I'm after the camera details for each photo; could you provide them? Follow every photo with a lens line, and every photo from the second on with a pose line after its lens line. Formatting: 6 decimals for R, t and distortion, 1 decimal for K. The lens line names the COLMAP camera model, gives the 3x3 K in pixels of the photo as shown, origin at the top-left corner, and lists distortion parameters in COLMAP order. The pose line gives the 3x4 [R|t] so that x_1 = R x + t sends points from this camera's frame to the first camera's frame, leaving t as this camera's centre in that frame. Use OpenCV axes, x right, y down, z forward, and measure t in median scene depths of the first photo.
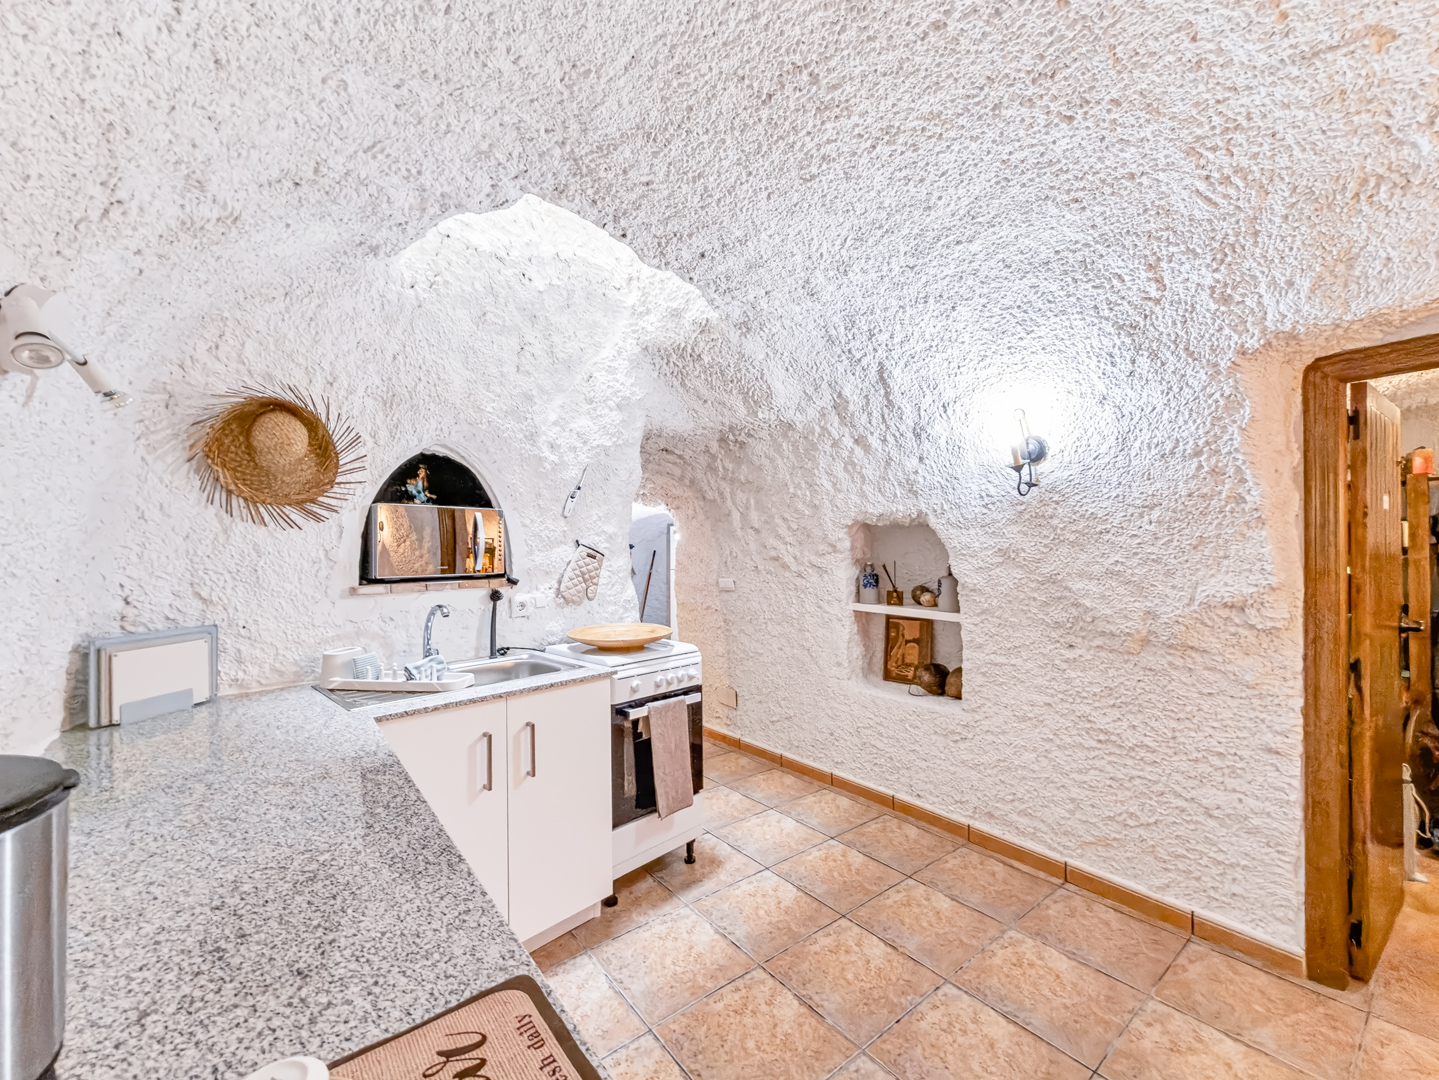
lens RADIAL K [[575.2, 0, 716.4], [0, 575.2, 542.2], [0, 0, 1]] dist [0.001018, 0.000006]
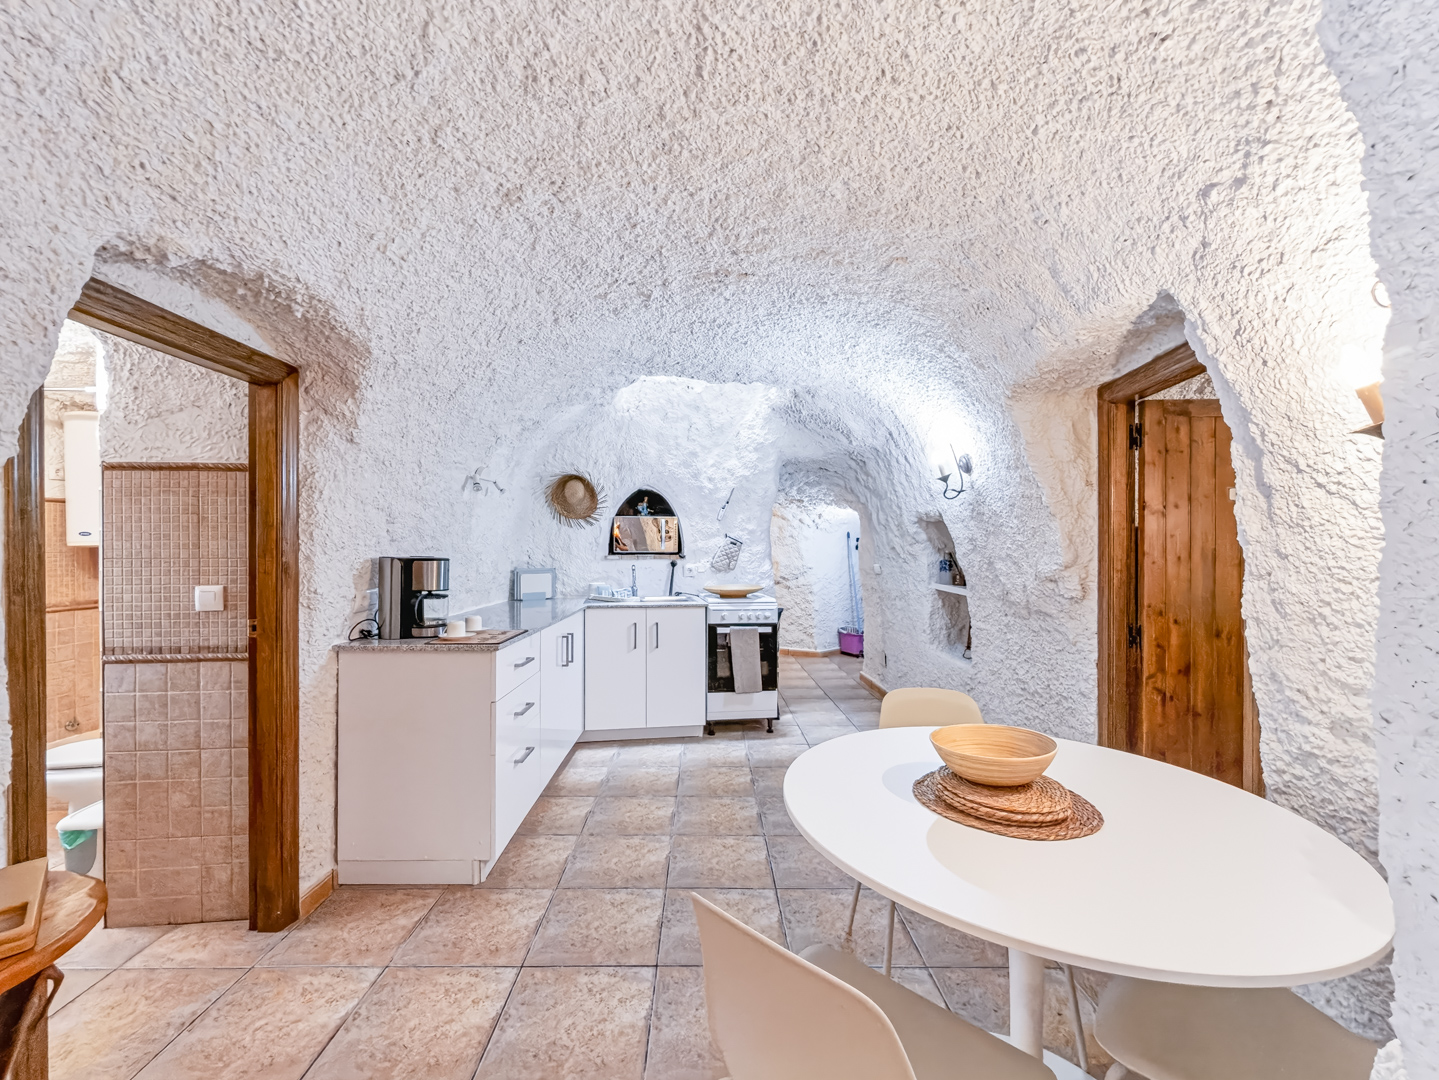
lens RADIAL K [[575.2, 0, 713.1], [0, 575.2, 540.1], [0, 0, 1]] dist [0.001018, 0.000006]
pose [[0.797890, 0.001281, -0.602801, 0.827203], [-0.001227, 0.999999, 0.000502, 0.015339], [0.602802, 0.000339, 0.797891, -0.398639]]
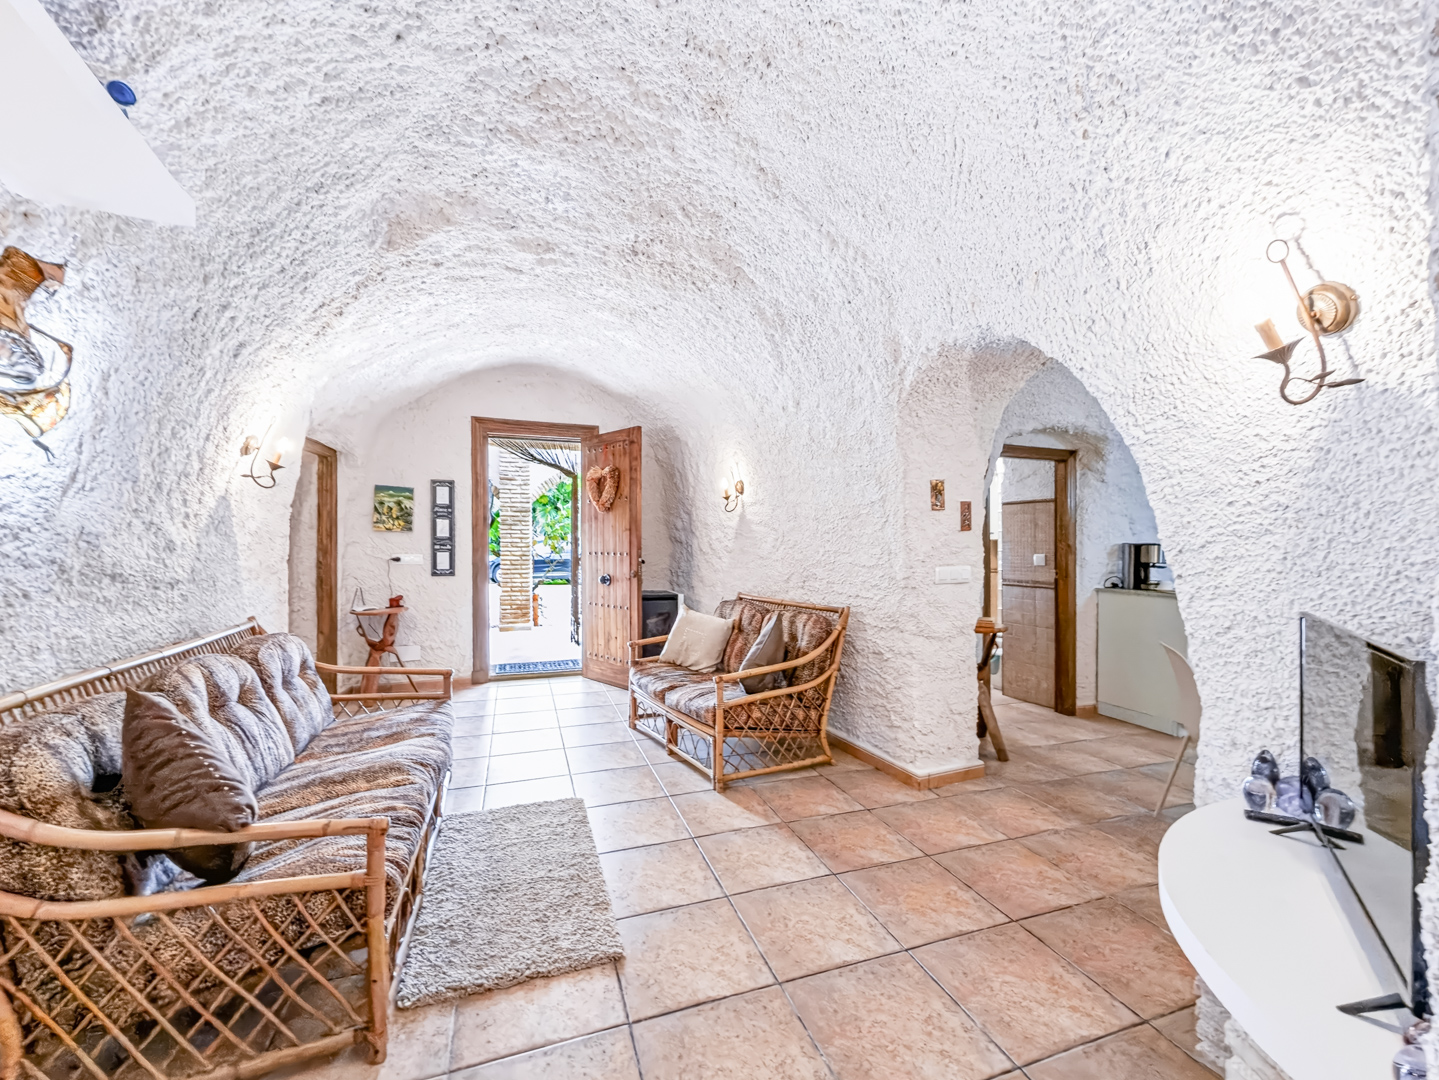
lens RADIAL K [[575.2, 0, 715.8], [0, 575.2, 543.4], [0, 0, 1]] dist [0.001018, 0.000006]
pose [[-0.320779, -0.001023, -0.947154, 2.548909], [-0.003376, 0.999994, 0.000064, 0.077639], [0.947148, 0.003218, -0.320780, -0.686501]]
